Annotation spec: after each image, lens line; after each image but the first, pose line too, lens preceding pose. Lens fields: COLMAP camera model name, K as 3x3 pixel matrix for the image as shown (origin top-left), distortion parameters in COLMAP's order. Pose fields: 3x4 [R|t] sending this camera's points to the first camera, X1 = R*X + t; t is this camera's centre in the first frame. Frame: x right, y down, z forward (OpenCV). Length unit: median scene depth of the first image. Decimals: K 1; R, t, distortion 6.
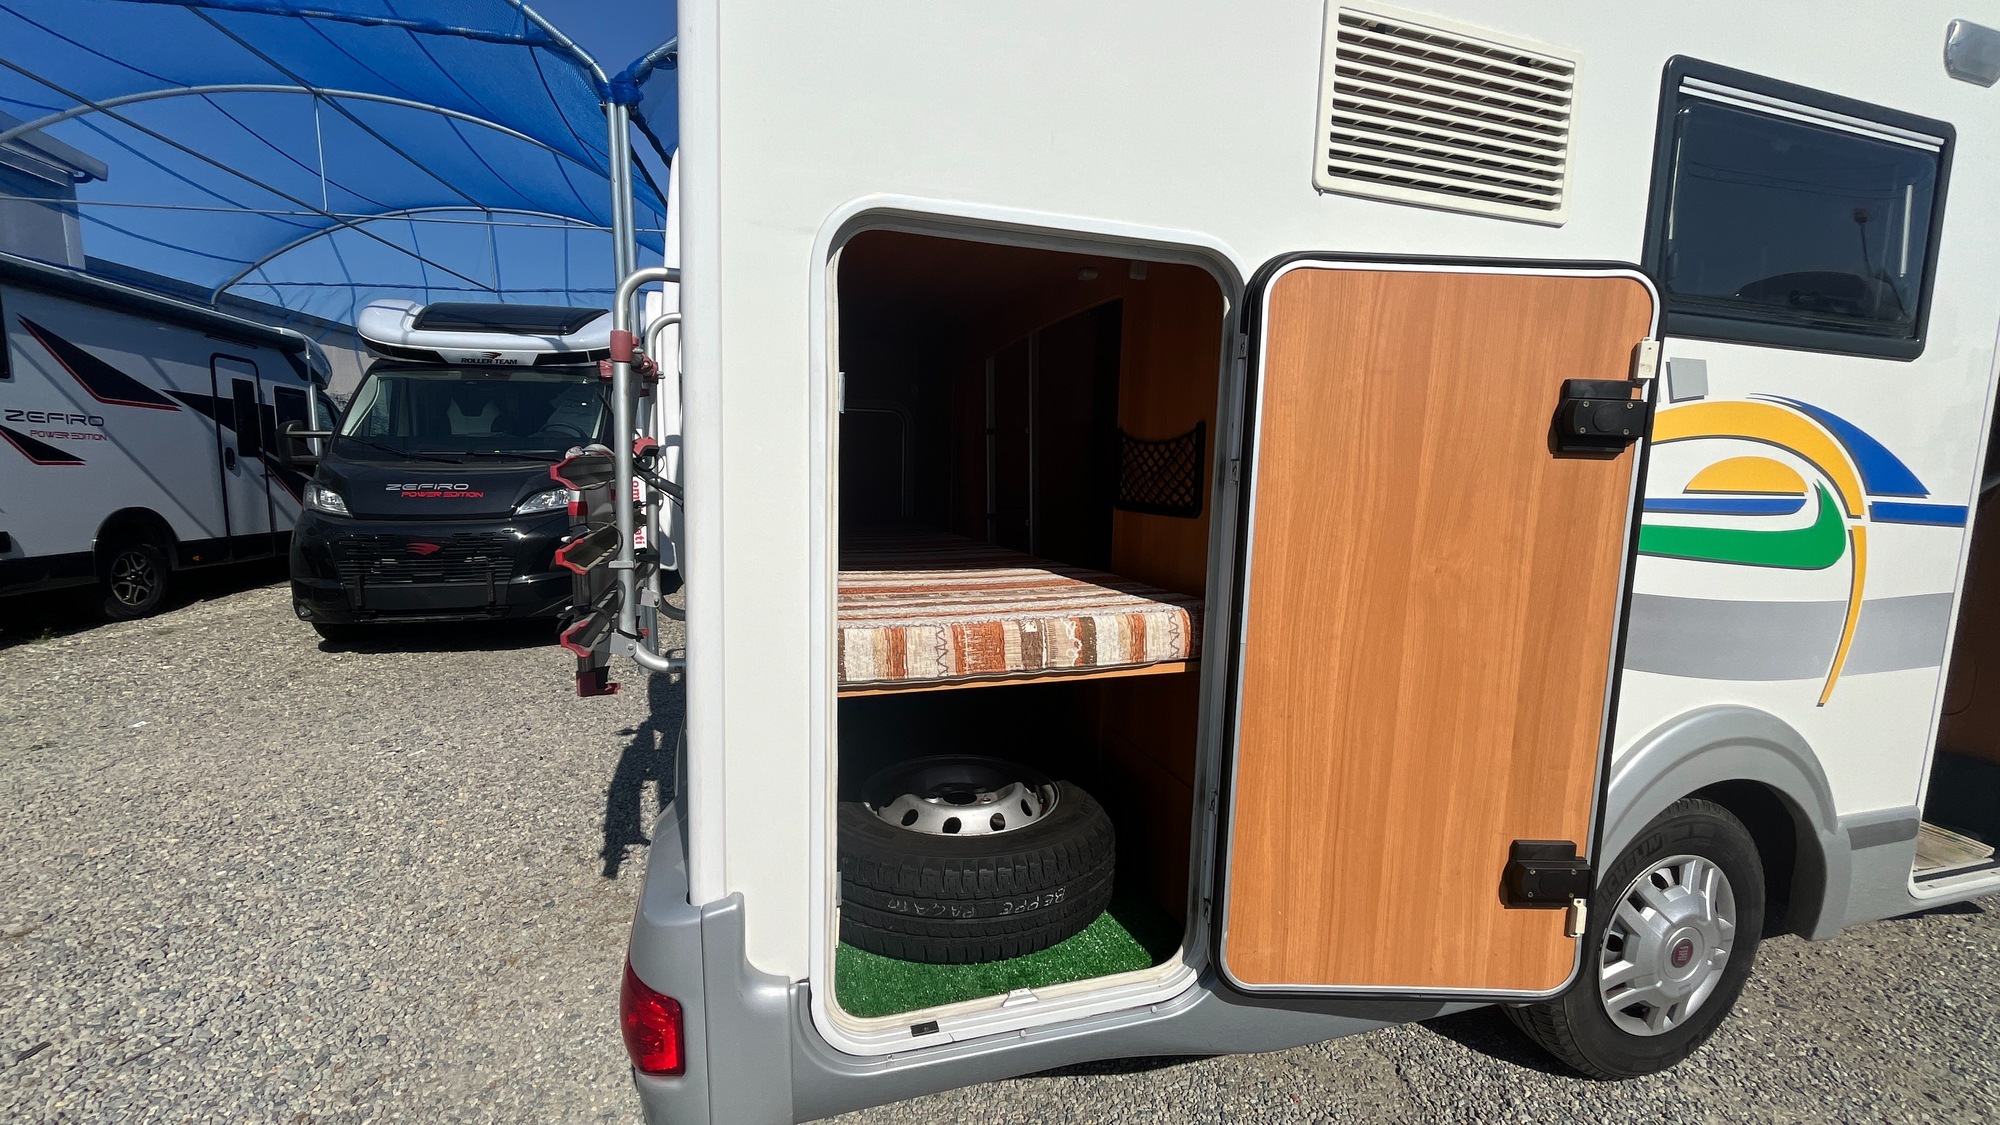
lens RADIAL K [[801.8, 0, 983.0], [0, 801.8, 566.1], [0, 0, 1]] dist [-0.000850, 0.000519]
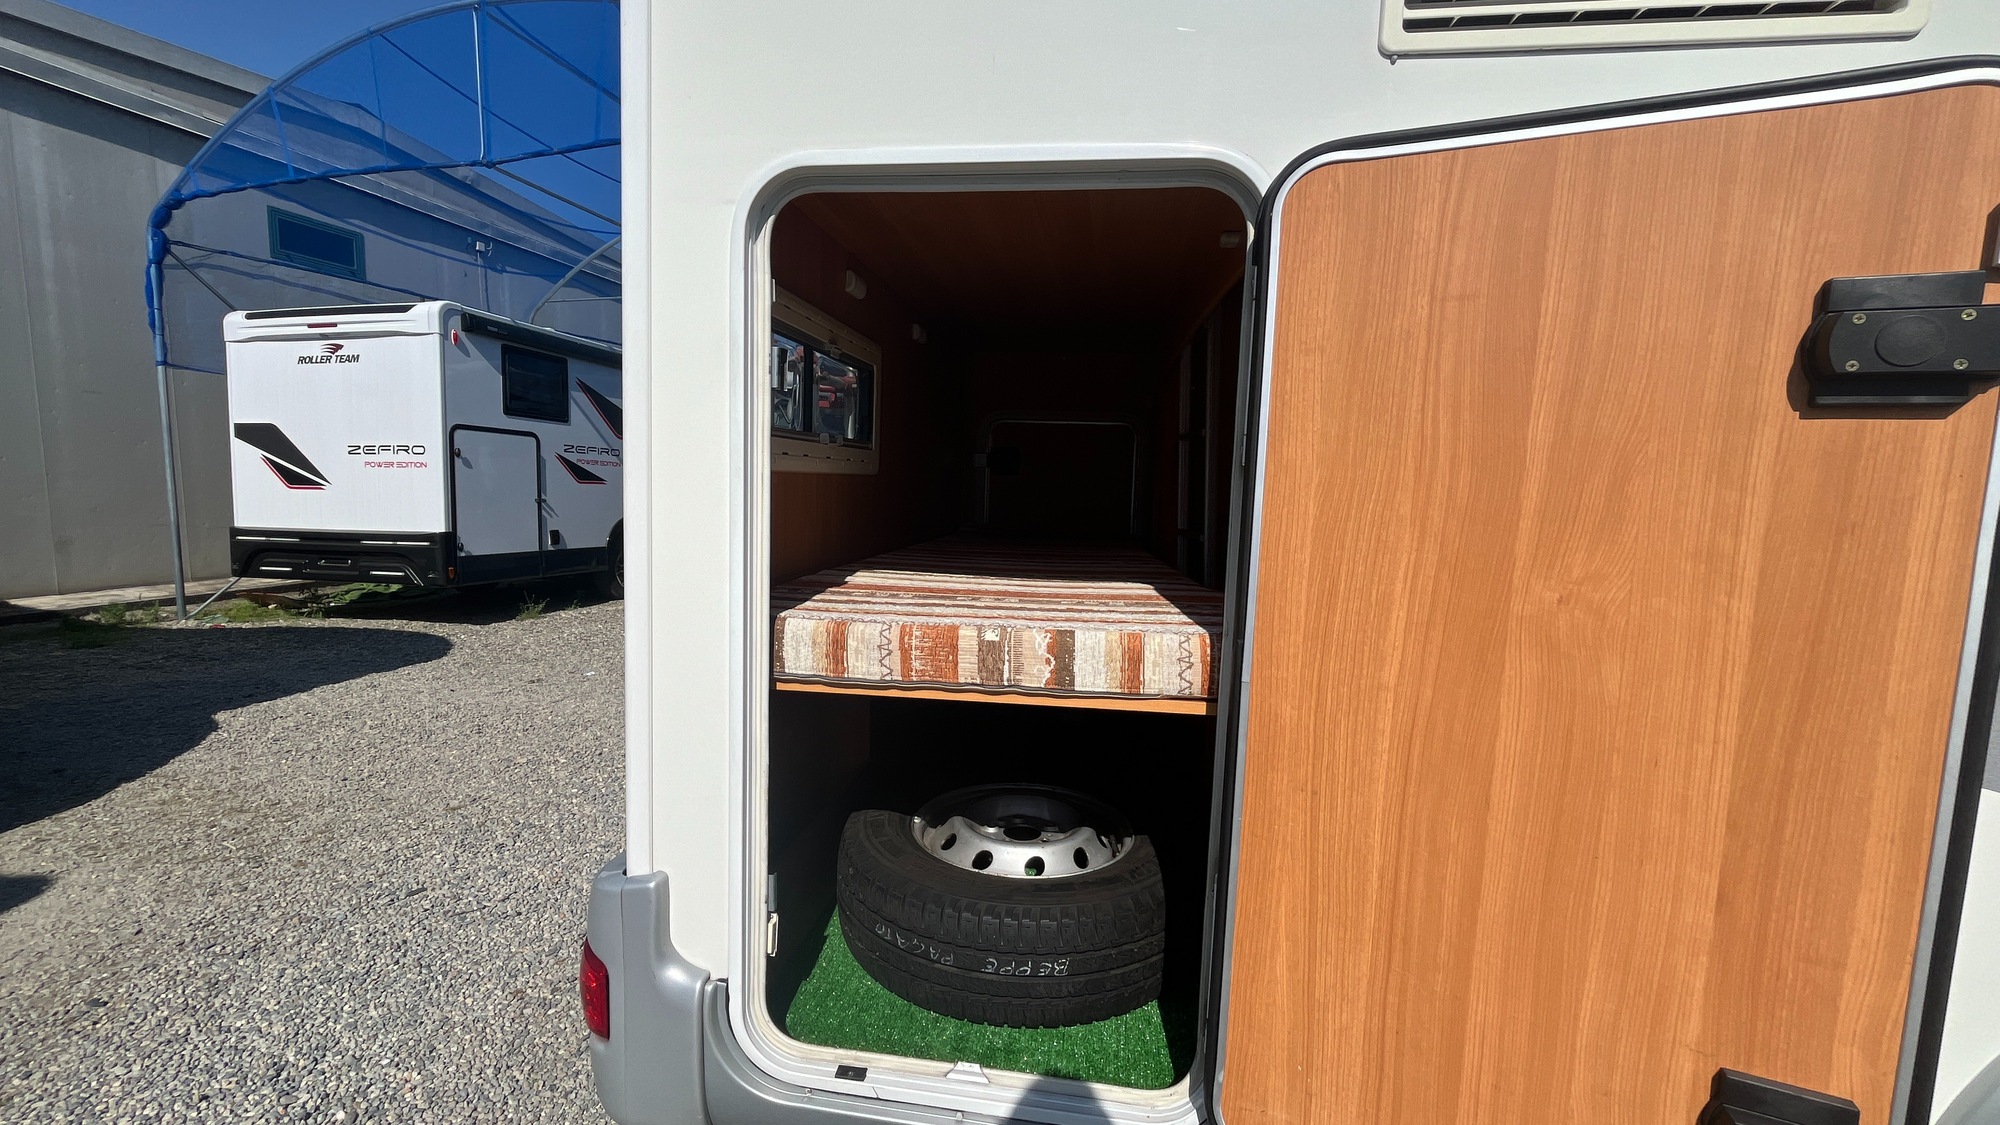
lens RADIAL K [[801.8, 0, 1001.1], [0, 801.8, 565.8], [0, 0, 1]] dist [-0.000850, 0.000519]
pose [[0.903541, 0.048661, -0.425730, 0.426711], [-0.065848, 0.997498, -0.025737, 0.023661], [0.423412, 0.051288, 0.904484, 0.228616]]
